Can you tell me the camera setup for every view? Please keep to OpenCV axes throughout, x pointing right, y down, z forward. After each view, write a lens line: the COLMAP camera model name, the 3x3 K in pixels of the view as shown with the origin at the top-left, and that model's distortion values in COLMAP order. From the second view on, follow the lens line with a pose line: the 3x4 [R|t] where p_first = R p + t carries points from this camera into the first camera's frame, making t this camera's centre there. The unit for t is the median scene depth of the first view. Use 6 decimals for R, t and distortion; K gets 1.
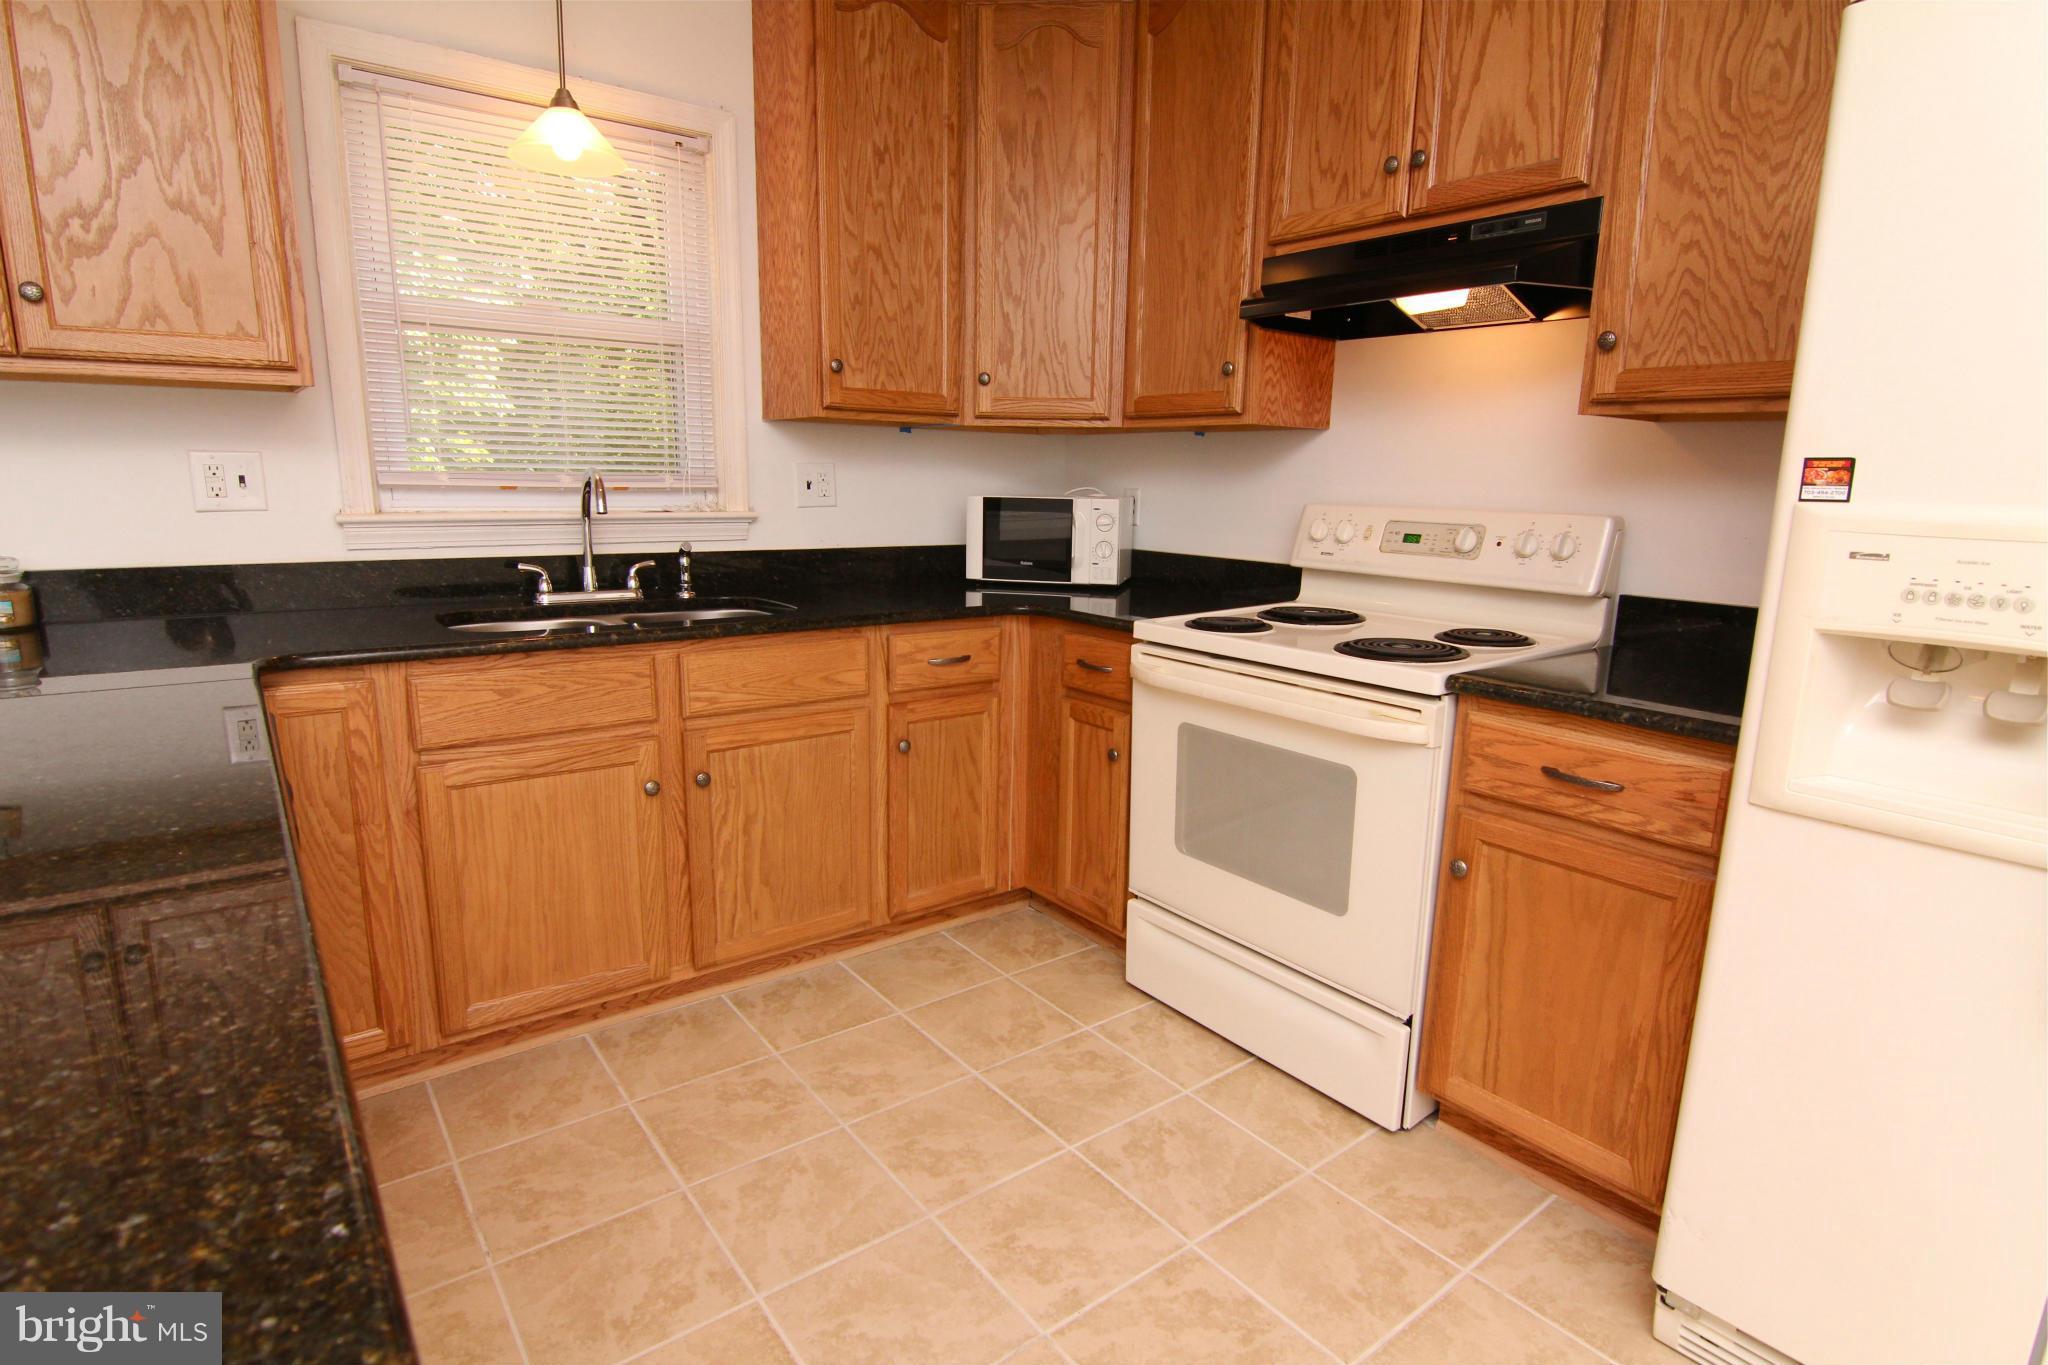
lens RADIAL K [[1040.4, 0, 1033.1], [0, 1040.4, 696.0], [0, 0, 1]] dist [-0.012790, -0.007039]
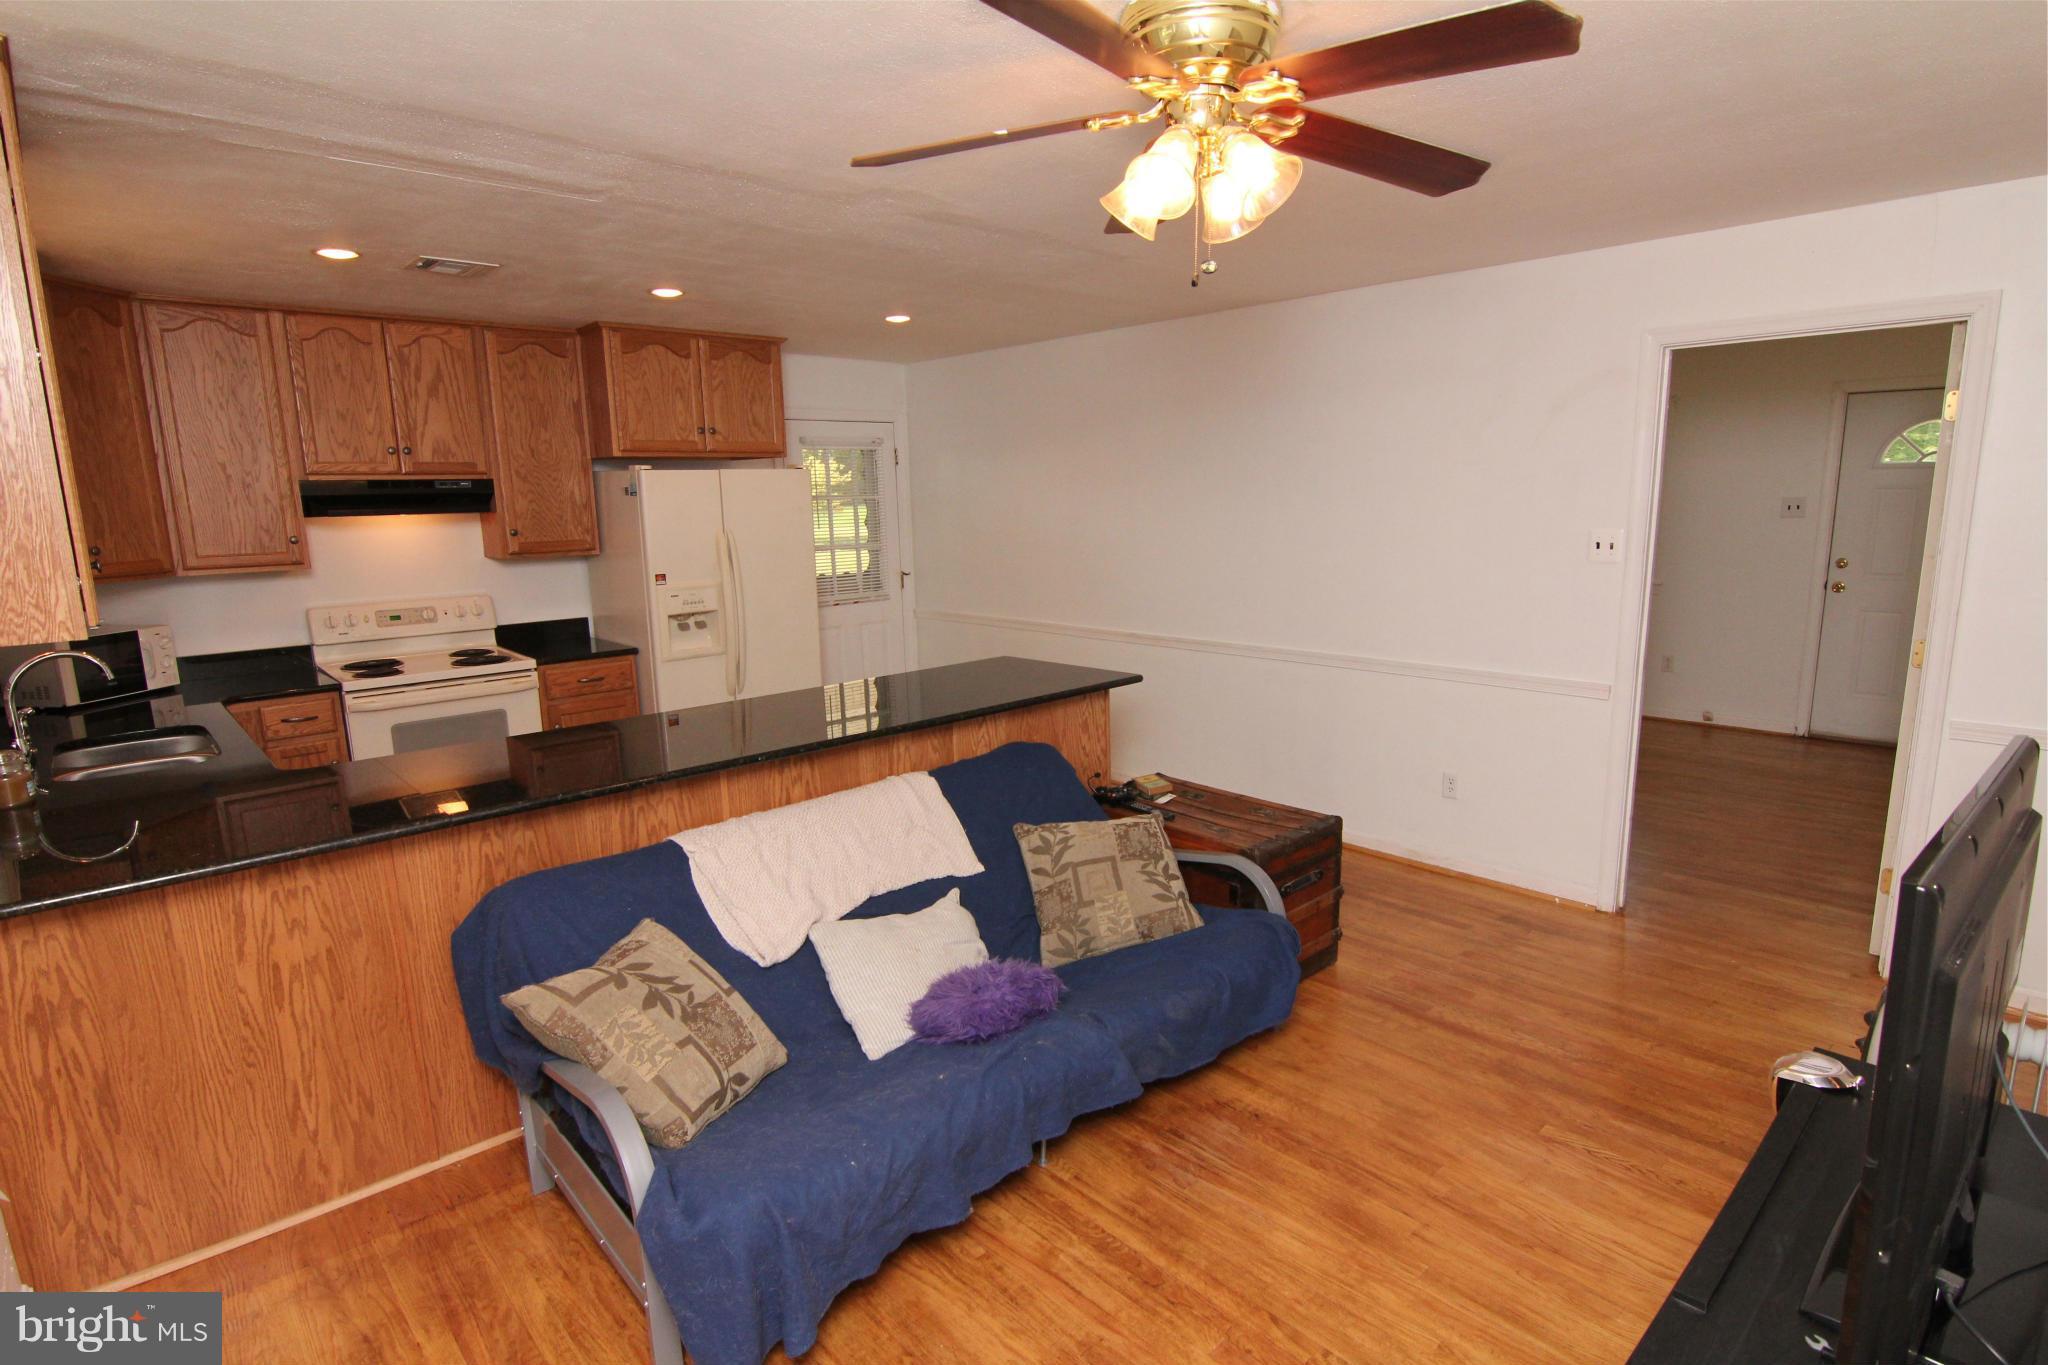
lens RADIAL K [[1040.4, 0, 1040.2], [0, 1040.4, 697.0], [0, 0, 1]] dist [-0.012790, -0.007039]
pose [[-0.098400, -0.208838, 0.972987, -1.837261], [0.224247, 0.947932, 0.226138, -0.188845], [-0.969552, 0.240441, -0.046445, -0.090651]]
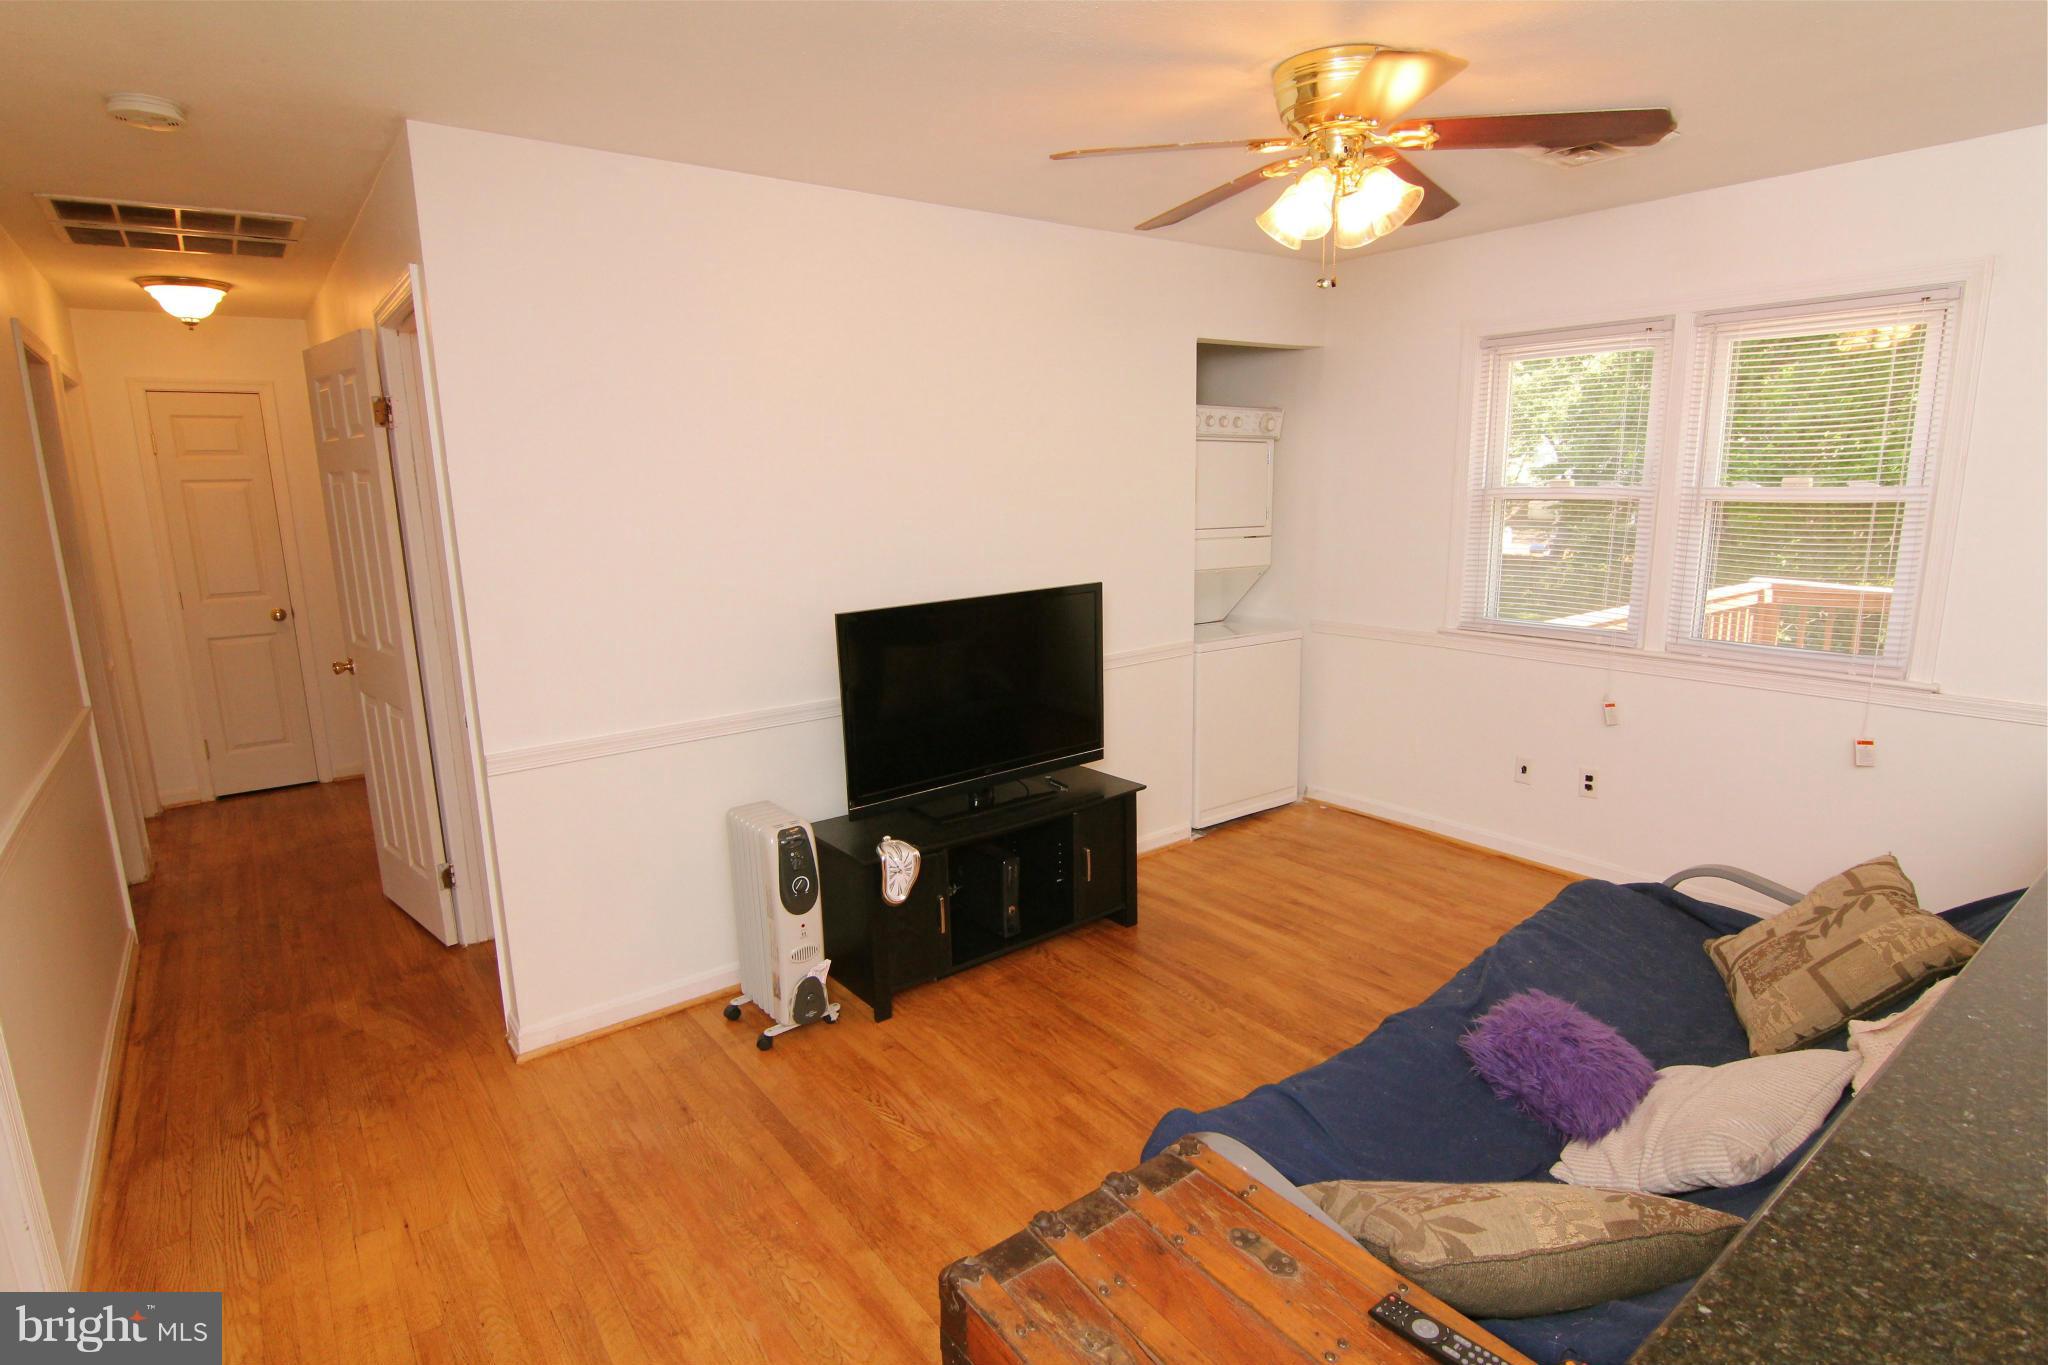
lens RADIAL K [[1040.4, 0, 1027.1], [0, 1040.4, 694.9], [0, 0, 1]] dist [-0.012790, -0.007039]
pose [[-0.012817, 0.181117, -0.983378, 0.144001], [-0.186473, 0.965773, 0.180305, -0.022697], [0.982377, 0.185684, 0.021395, -0.579205]]
